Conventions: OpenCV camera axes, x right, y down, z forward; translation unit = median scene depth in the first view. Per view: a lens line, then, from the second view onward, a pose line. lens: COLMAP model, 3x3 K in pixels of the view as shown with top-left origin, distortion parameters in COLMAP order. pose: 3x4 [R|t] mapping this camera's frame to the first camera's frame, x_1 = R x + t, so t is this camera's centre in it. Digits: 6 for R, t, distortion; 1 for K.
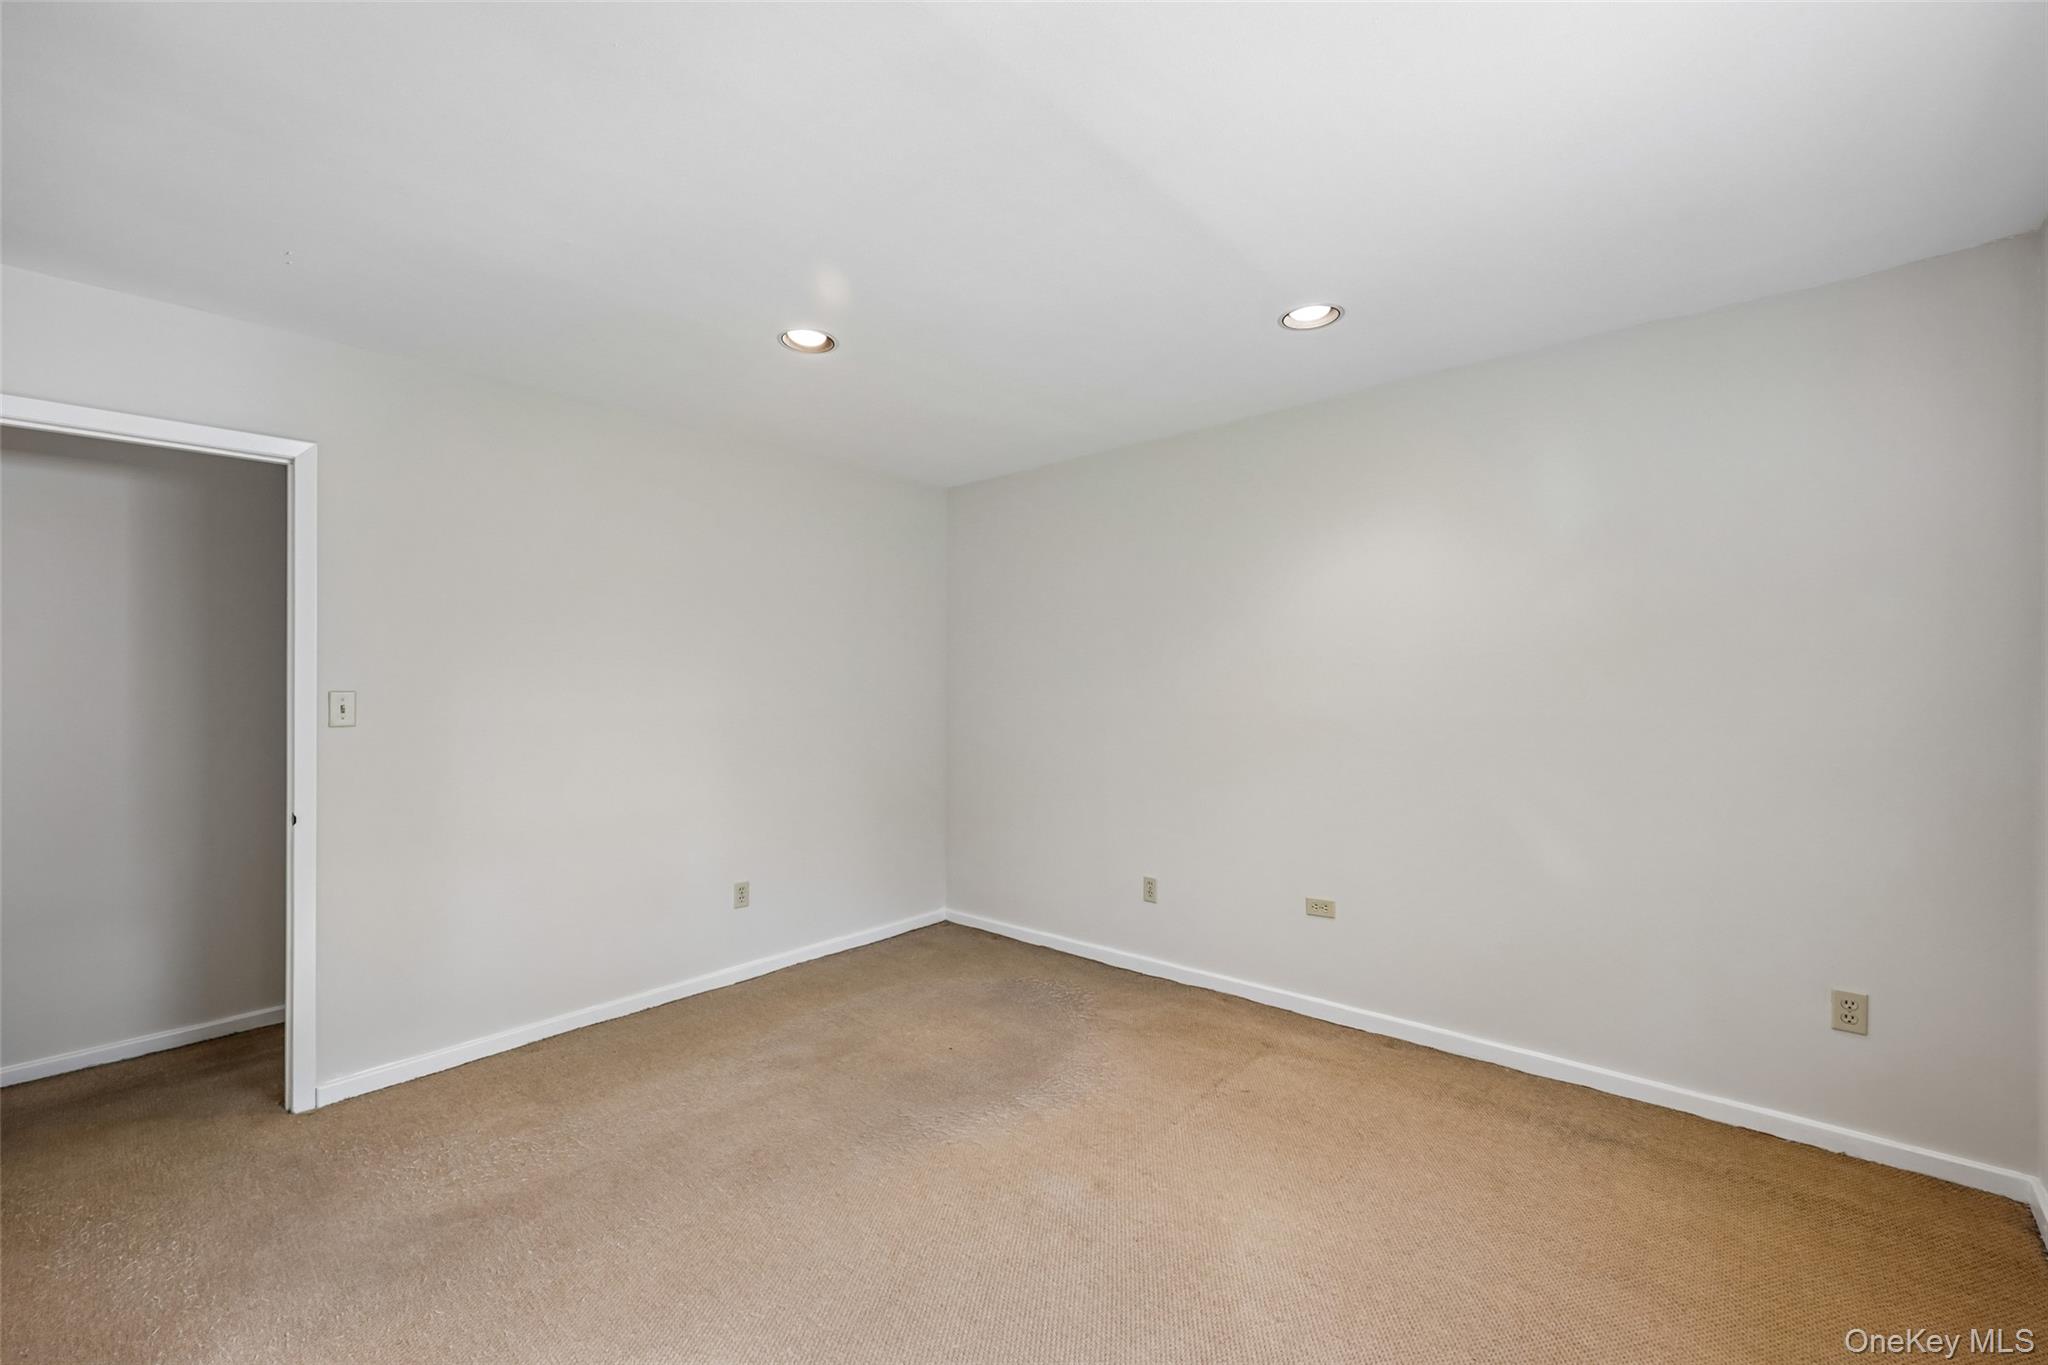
lens RADIAL K [[848.6, 0, 1045.0], [0, 848.6, 685.2], [0, 0, 1]] dist [-0.003937, 0.000249]
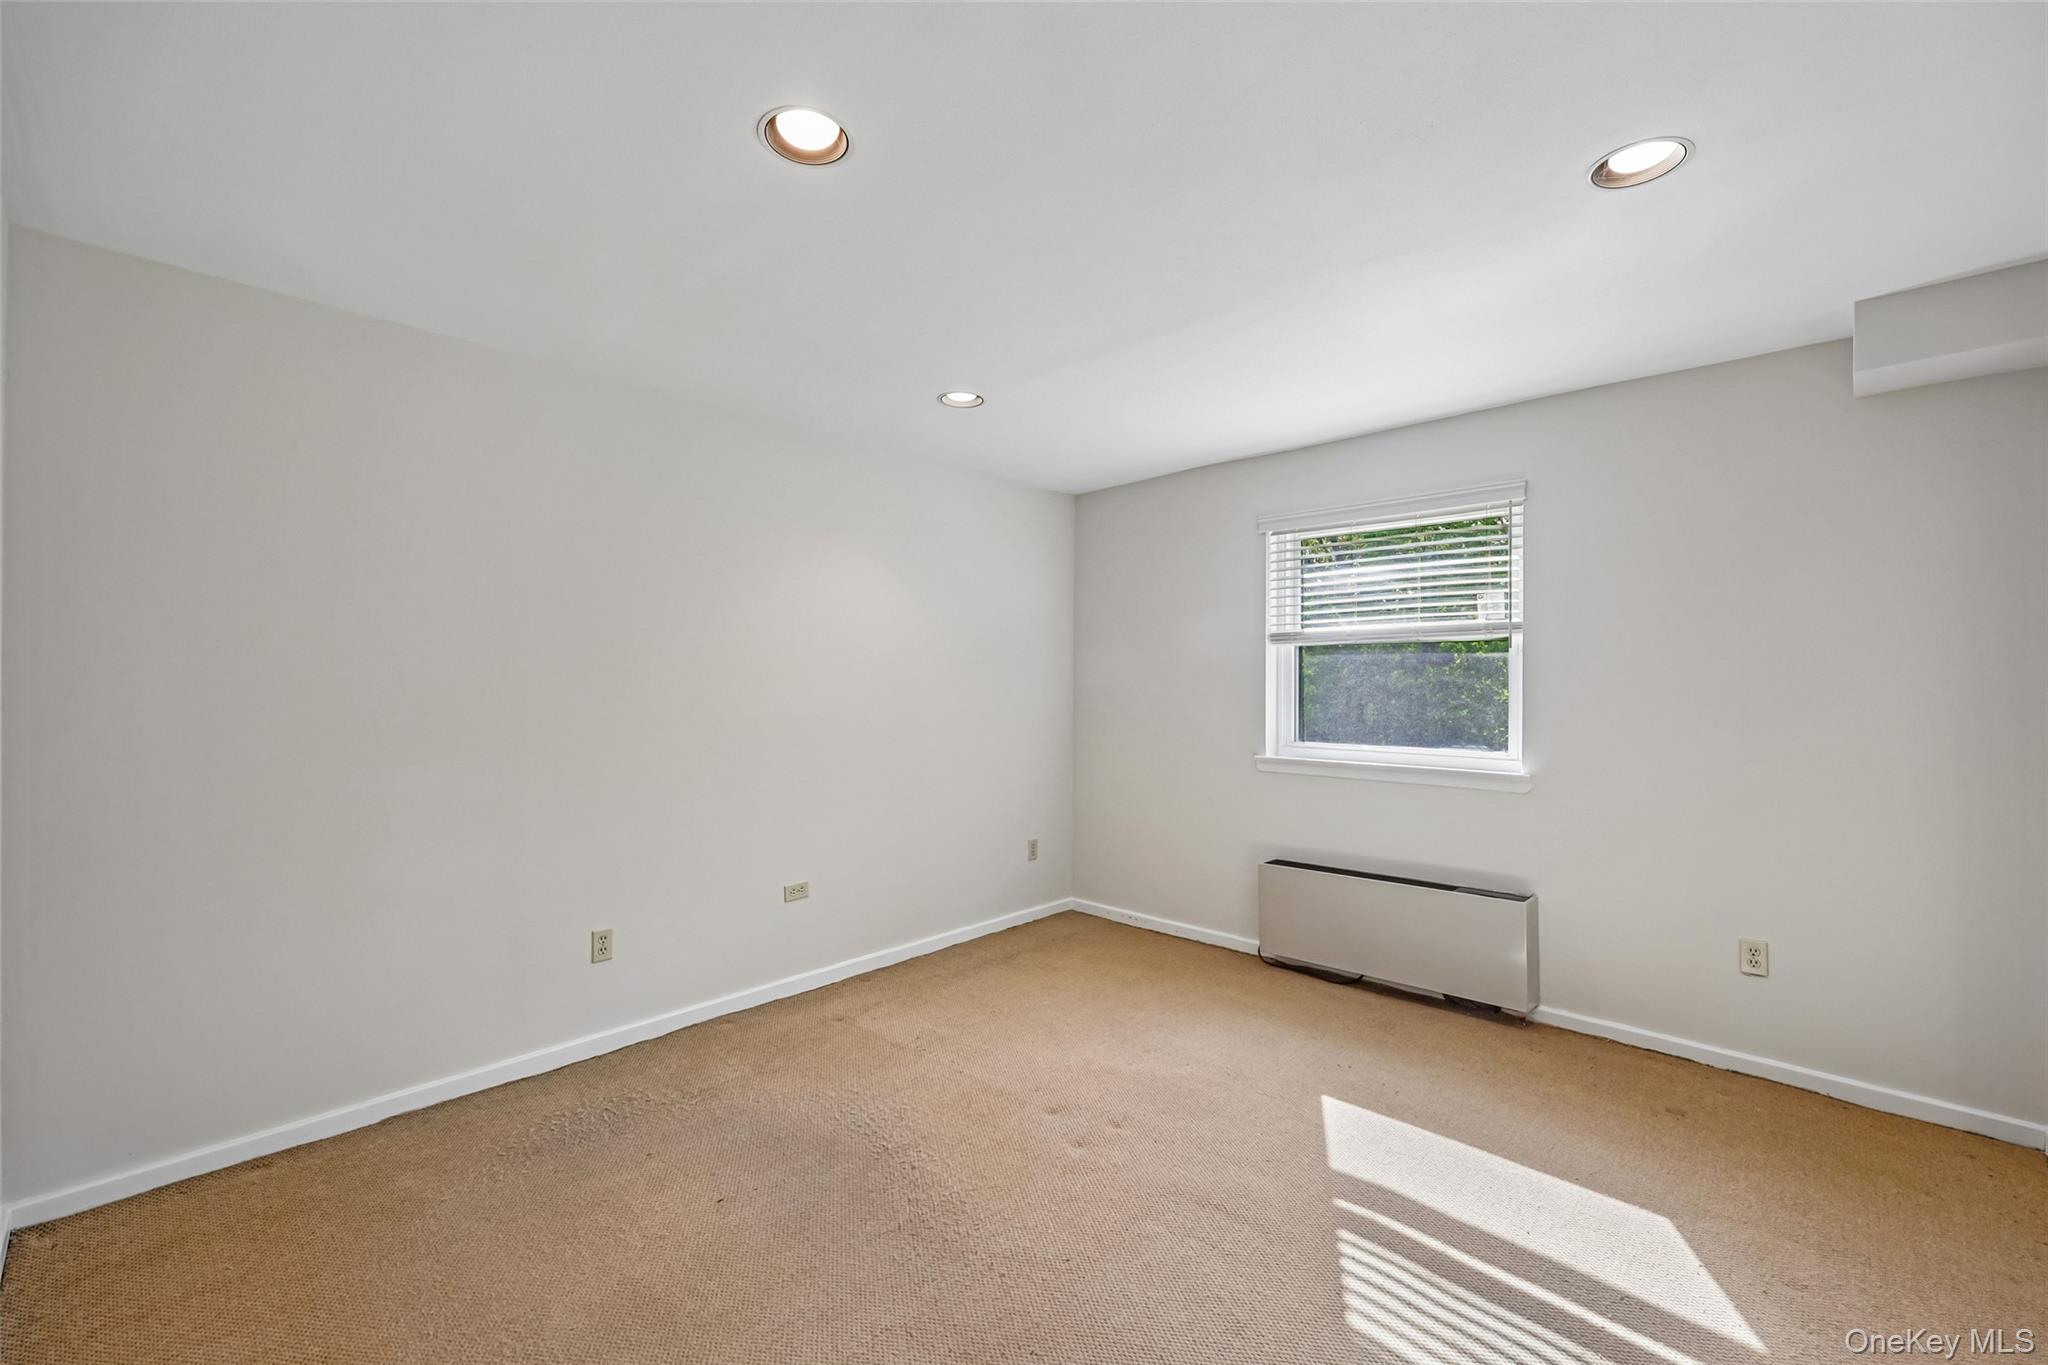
lens RADIAL K [[848.6, 0, 1022.8], [0, 848.6, 680.2], [0, 0, 1]] dist [-0.003937, 0.000249]
pose [[0.037447, 0.008484, 0.999263, -0.773319], [0.002172, 0.999961, -0.008571, 0.001674], [-0.999296, 0.002491, 0.037428, 0.686923]]
